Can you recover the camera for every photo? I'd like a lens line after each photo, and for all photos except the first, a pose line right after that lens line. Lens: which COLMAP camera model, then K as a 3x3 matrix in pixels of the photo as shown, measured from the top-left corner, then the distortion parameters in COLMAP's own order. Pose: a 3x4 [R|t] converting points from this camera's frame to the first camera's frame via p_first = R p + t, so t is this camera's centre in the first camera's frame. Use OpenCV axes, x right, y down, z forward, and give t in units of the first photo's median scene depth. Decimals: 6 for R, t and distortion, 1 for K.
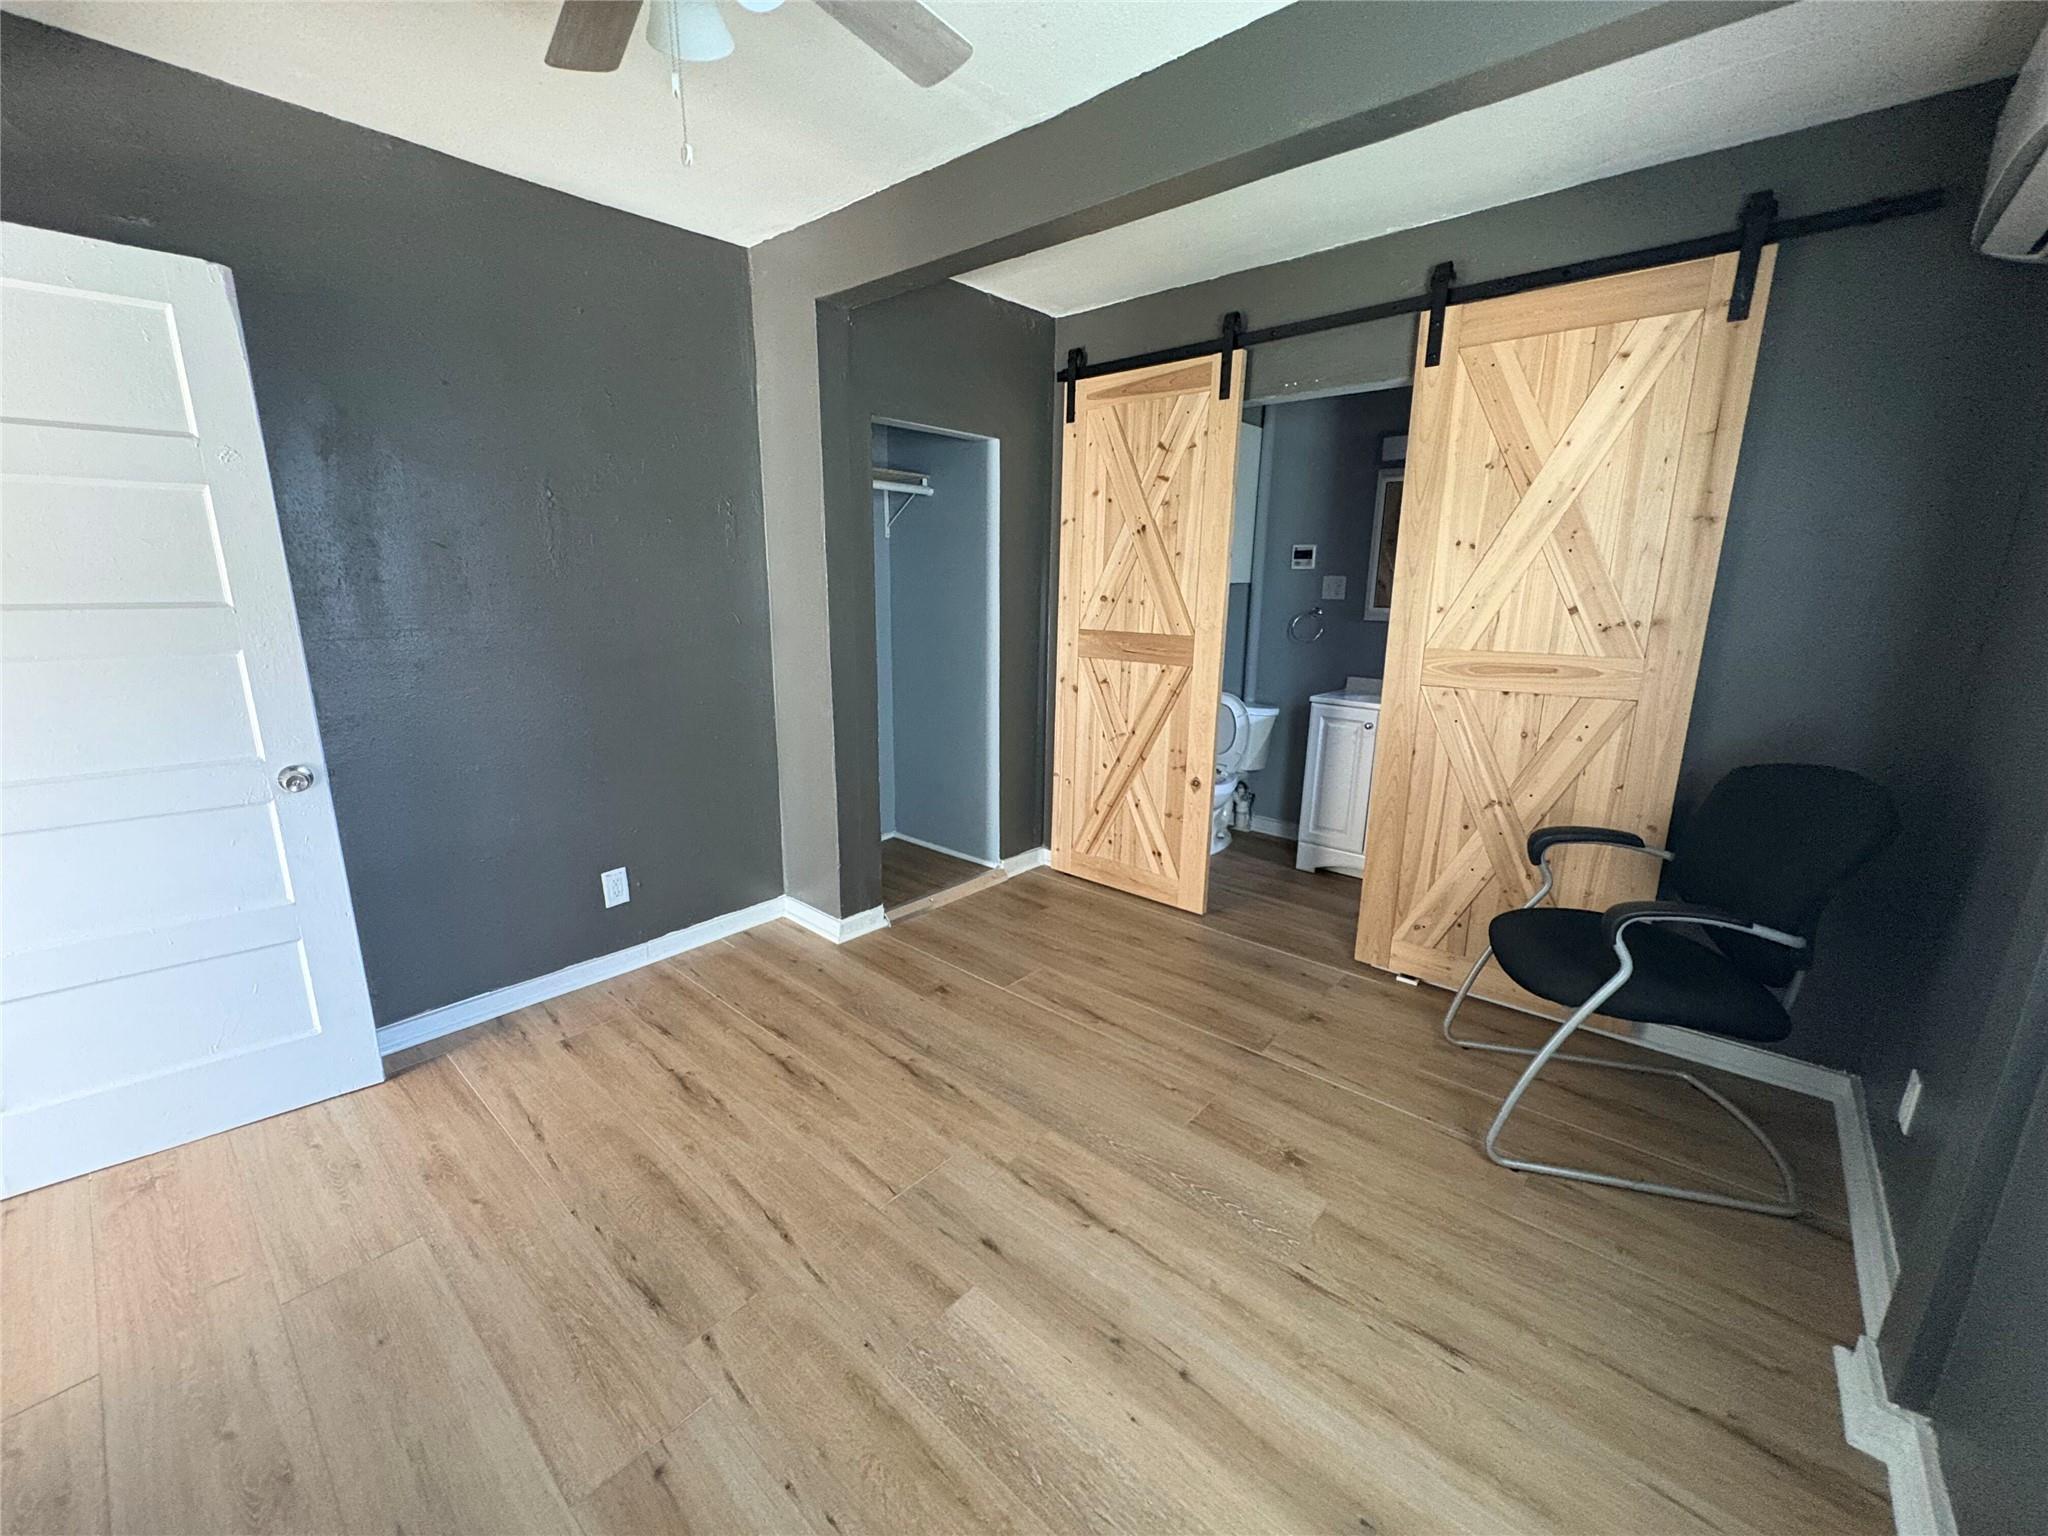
lens RADIAL K [[815.5, 0, 1024.0], [0, 815.5, 768.0], [0, 0, 1]] dist [-0.001746, 0.000097]
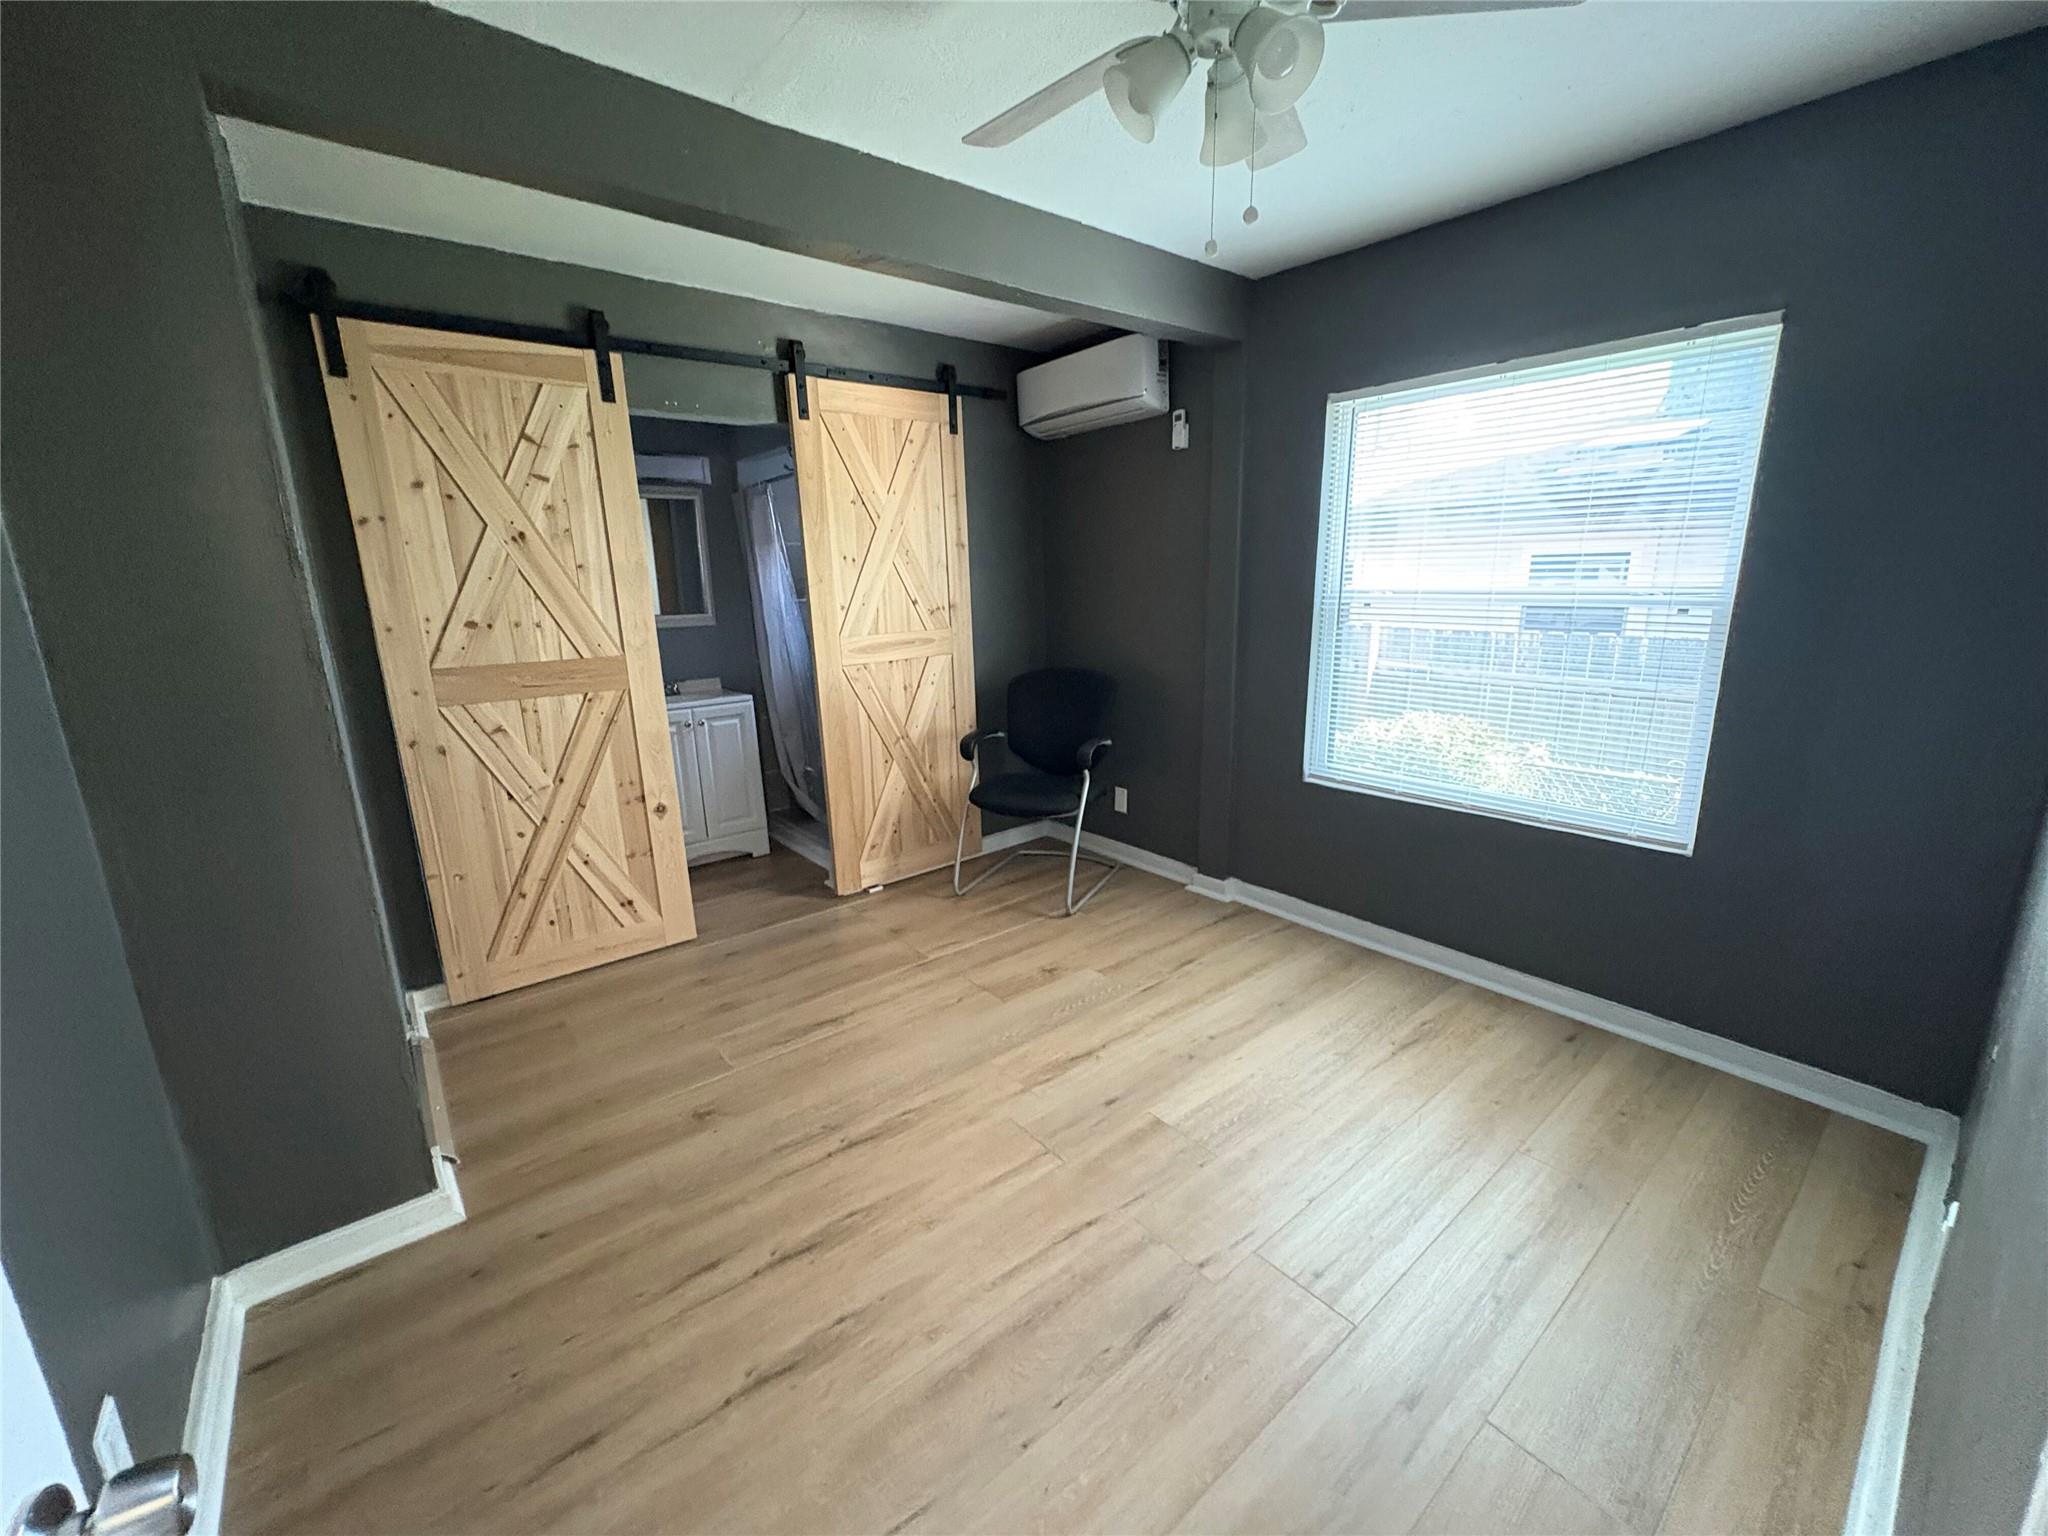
lens RADIAL K [[815.5, 0, 1024.0], [0, 815.5, 768.0], [0, 0, 1]] dist [-0.001746, 0.000097]
pose [[0.167399, -0.240839, 0.956020, -0.677966], [0.249601, 0.948464, 0.195230, -0.117500], [-0.953770, 0.205942, 0.218886, 0.427957]]
